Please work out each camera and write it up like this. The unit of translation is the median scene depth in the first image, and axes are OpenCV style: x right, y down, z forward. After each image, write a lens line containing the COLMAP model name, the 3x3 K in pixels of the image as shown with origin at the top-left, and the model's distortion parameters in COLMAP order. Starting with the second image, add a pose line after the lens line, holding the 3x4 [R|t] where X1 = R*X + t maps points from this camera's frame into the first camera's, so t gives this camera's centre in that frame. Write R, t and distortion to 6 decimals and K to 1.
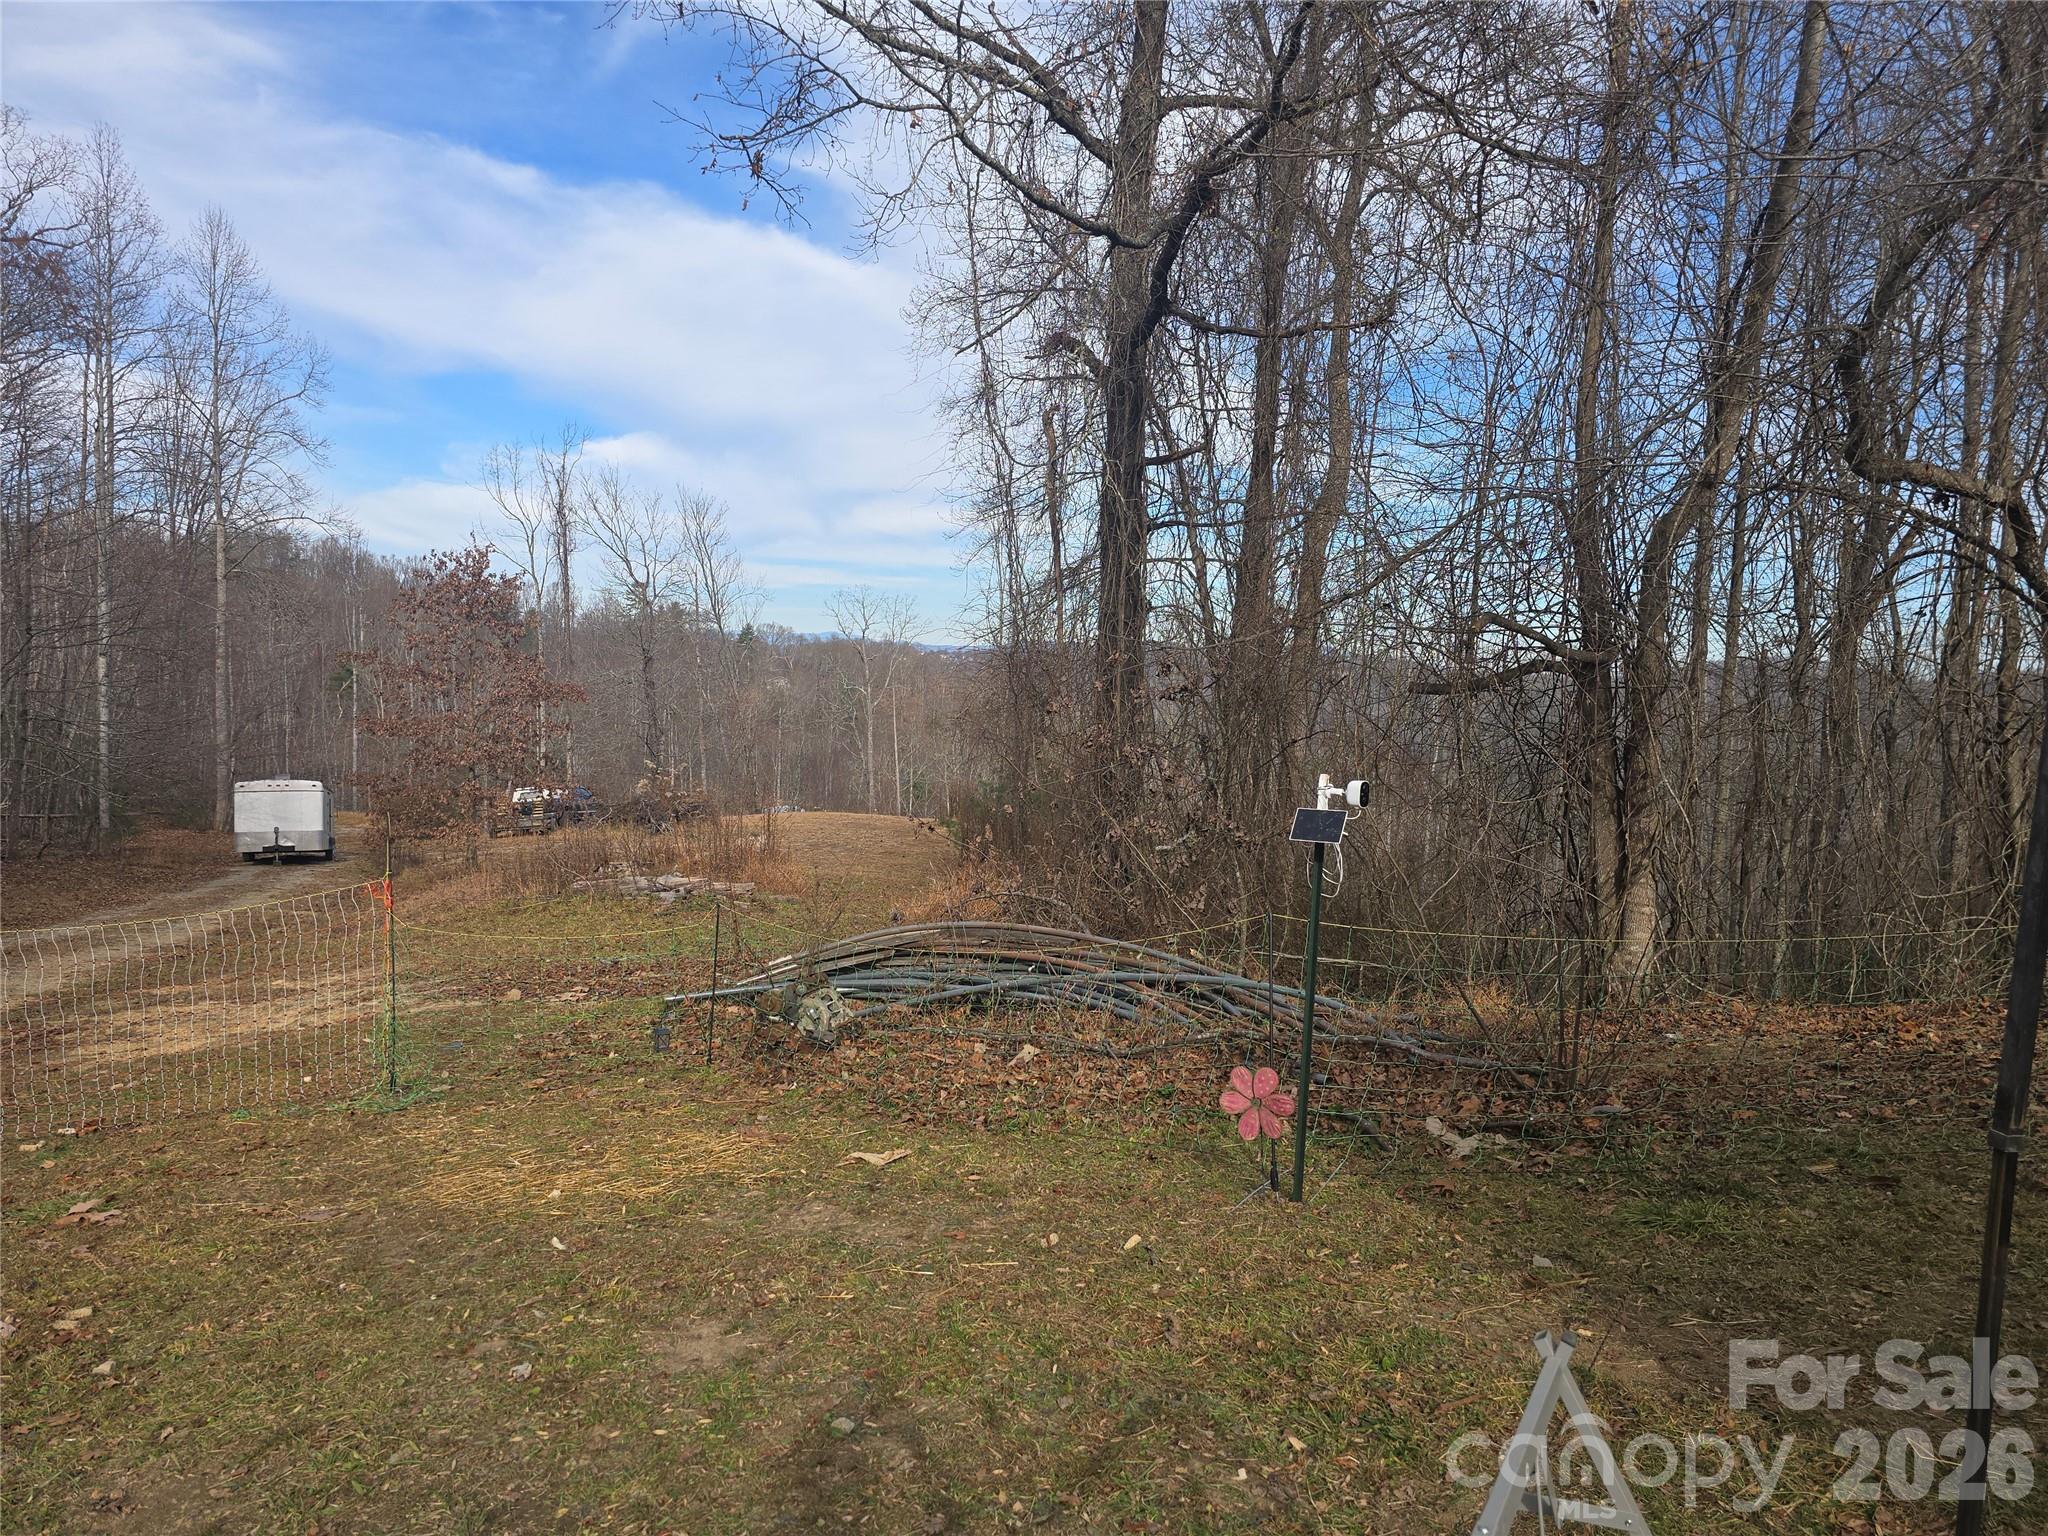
lens RADIAL K [[1368.5, 0, 1024.5], [0, 1368.5, 770.4], [0, 0, 1]] dist [0.023842, -0.003661]
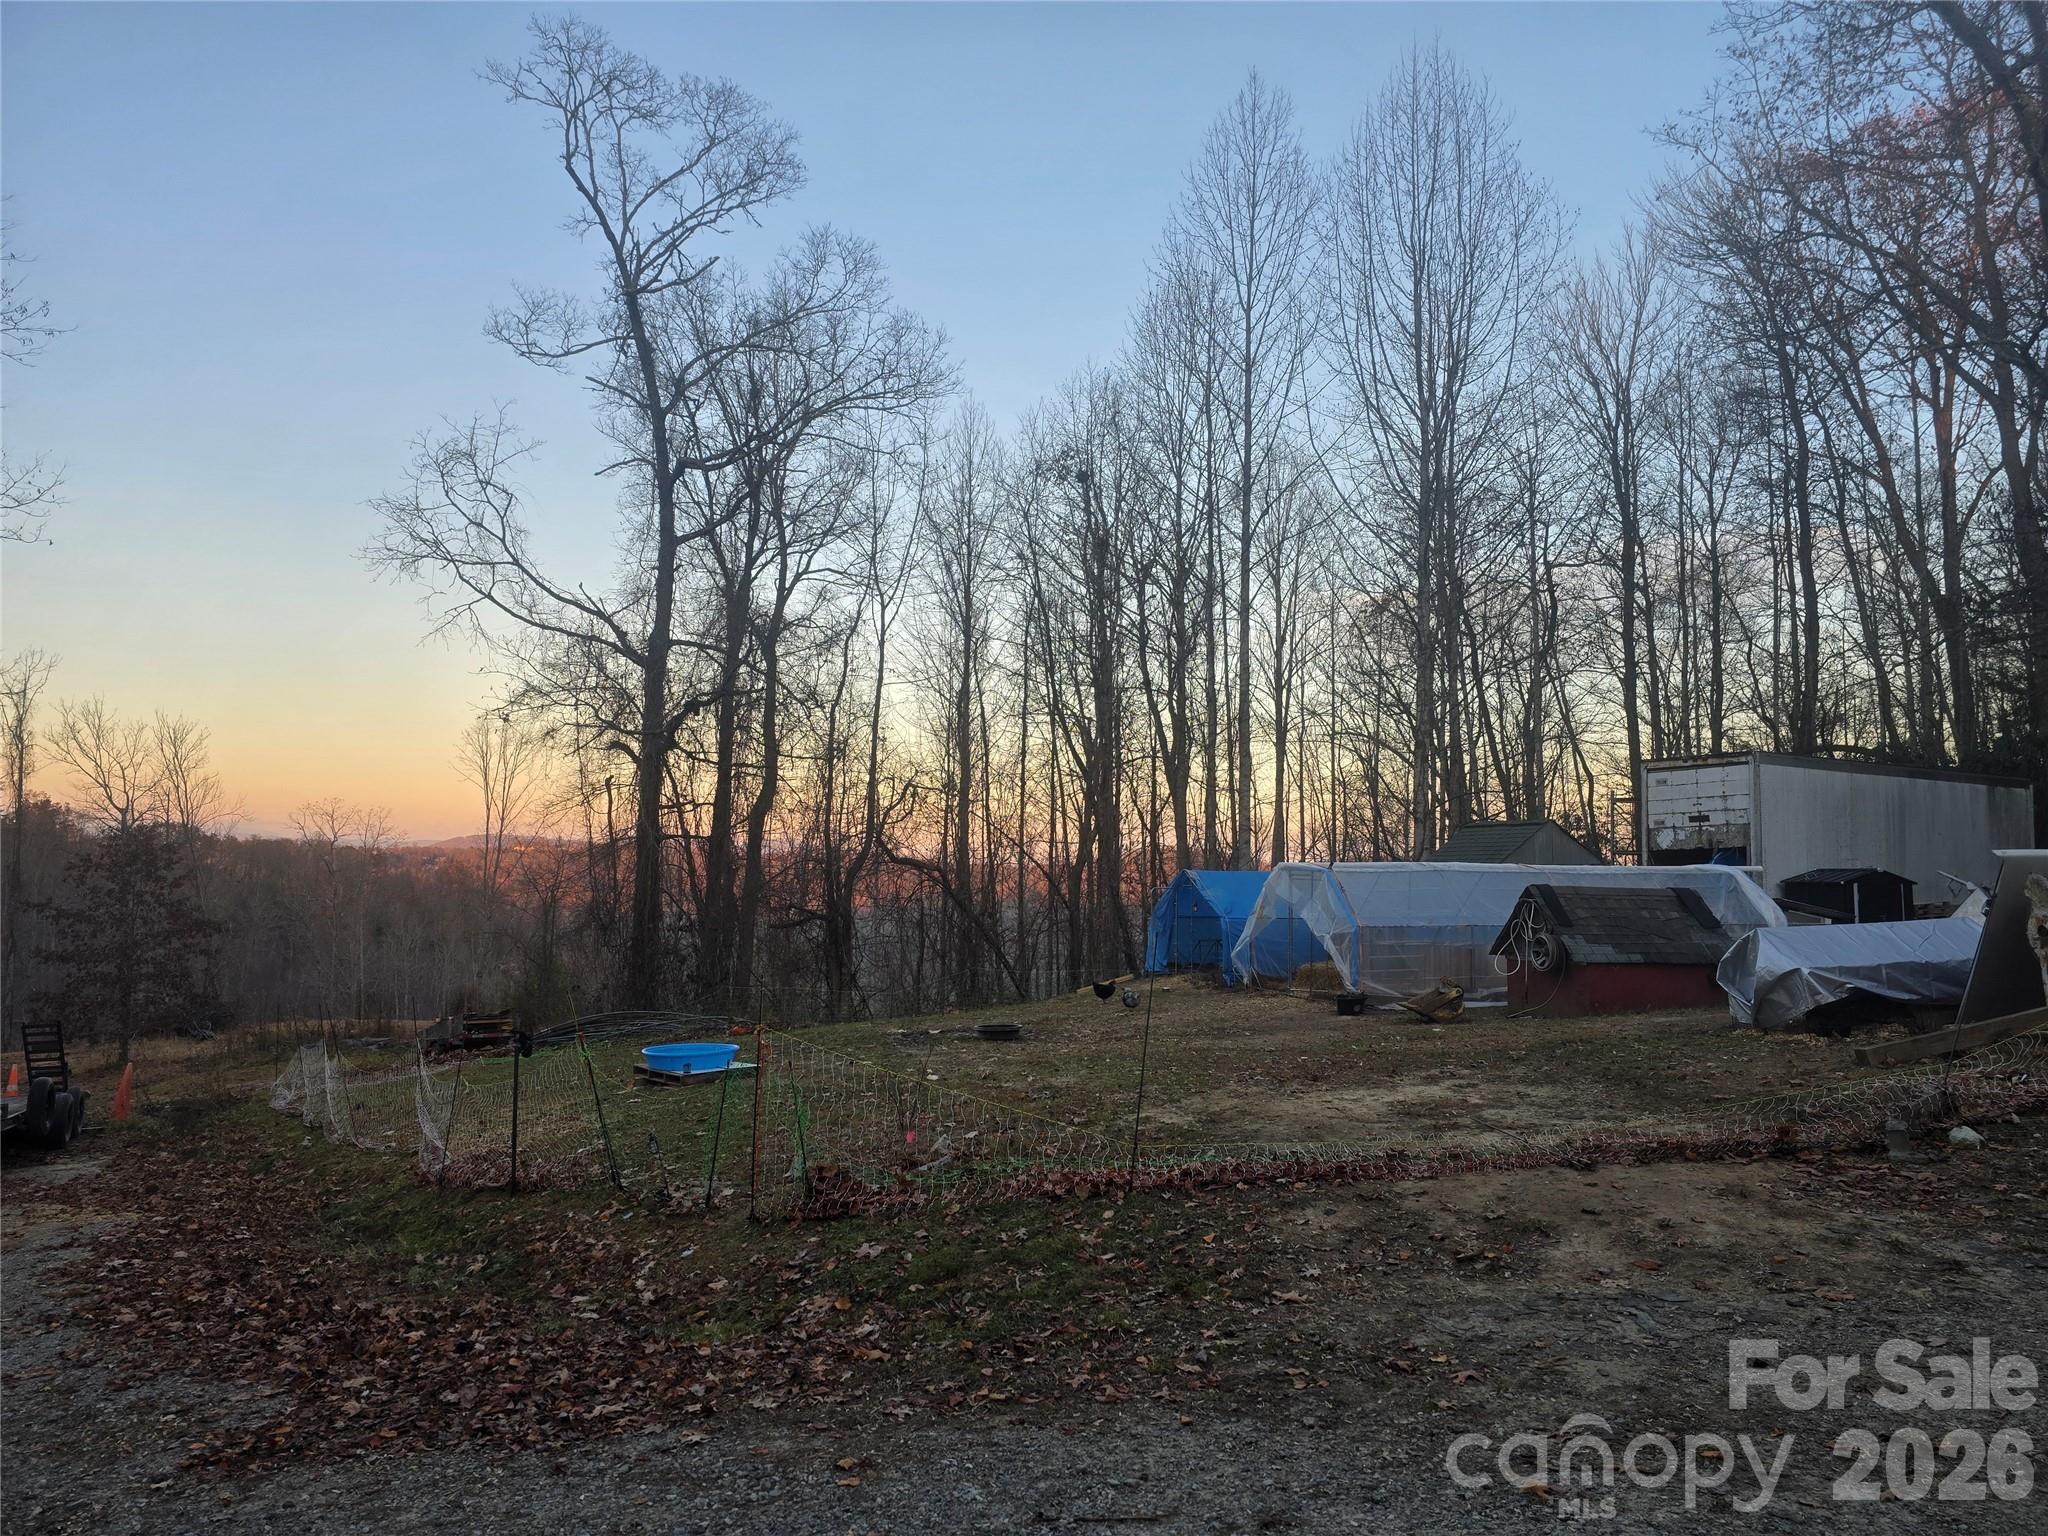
lens RADIAL K [[1368.5, 0, 1026.5], [0, 1368.5, 766.5], [0, 0, 1]] dist [0.023842, -0.003661]
pose [[0.927514, 0.011256, 0.373619, -0.035884], [0.042102, 0.990040, -0.134346, 0.000944], [-0.371410, 0.140338, 0.917802, -0.224261]]
